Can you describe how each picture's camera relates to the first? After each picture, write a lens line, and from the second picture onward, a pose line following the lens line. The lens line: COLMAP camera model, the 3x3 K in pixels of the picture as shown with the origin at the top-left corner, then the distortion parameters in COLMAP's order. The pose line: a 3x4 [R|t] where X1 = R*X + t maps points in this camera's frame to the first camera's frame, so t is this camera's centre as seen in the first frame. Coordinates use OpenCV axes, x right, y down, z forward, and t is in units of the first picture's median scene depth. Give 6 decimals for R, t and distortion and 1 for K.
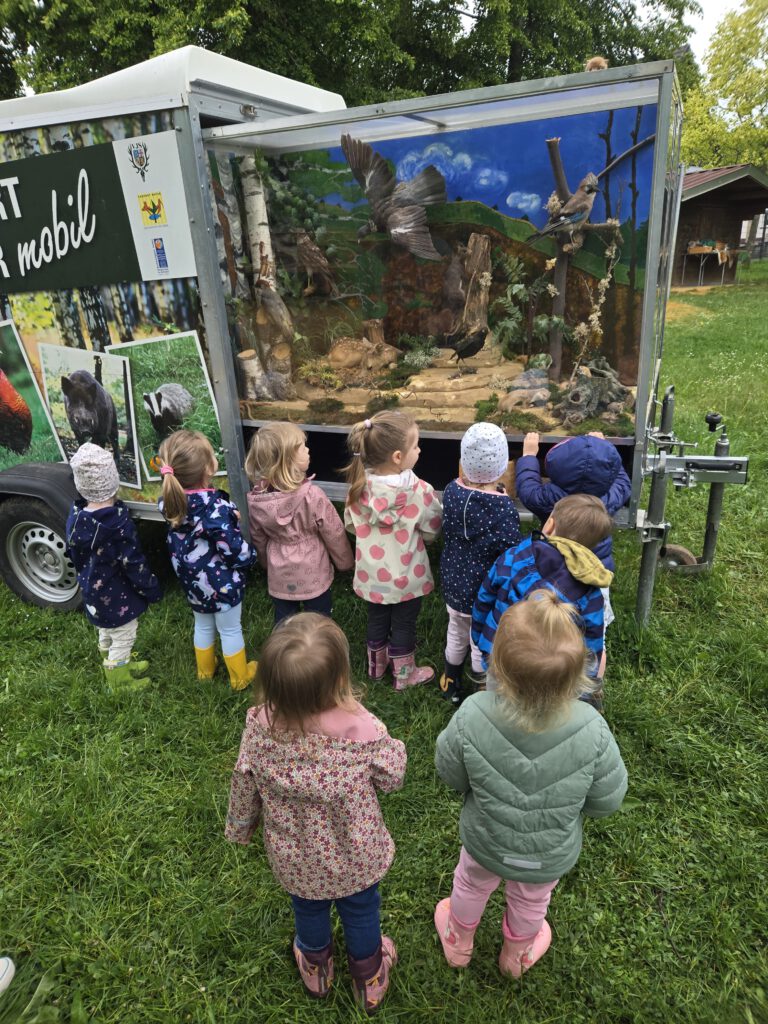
lens RADIAL K [[695.0, 0, 373.5], [0, 695.0, 515.3], [0, 0, 1]] dist [0.083884, -0.077067]
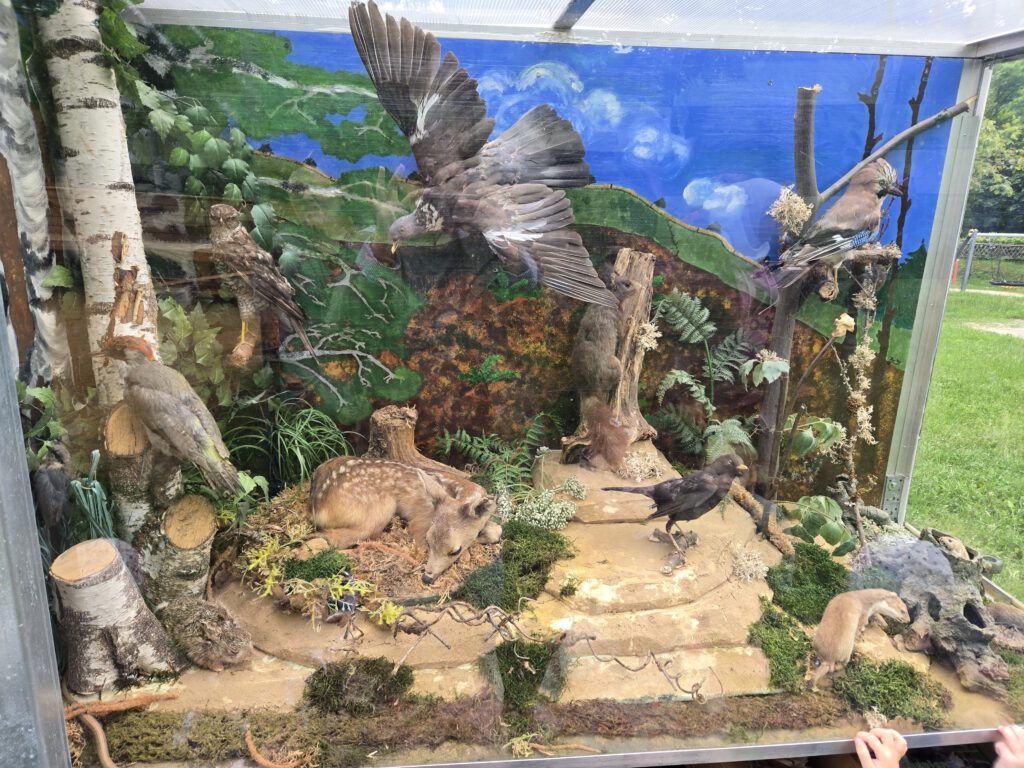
lens RADIAL K [[695.0, 0, 500.3], [0, 695.0, 381.7], [0, 0, 1]] dist [0.083884, -0.077067]
pose [[0.869720, -0.041135, 0.491828, -0.174651], [0.109236, 0.987850, -0.110546, -0.258198], [-0.481304, 0.149869, 0.863647, 0.619869]]
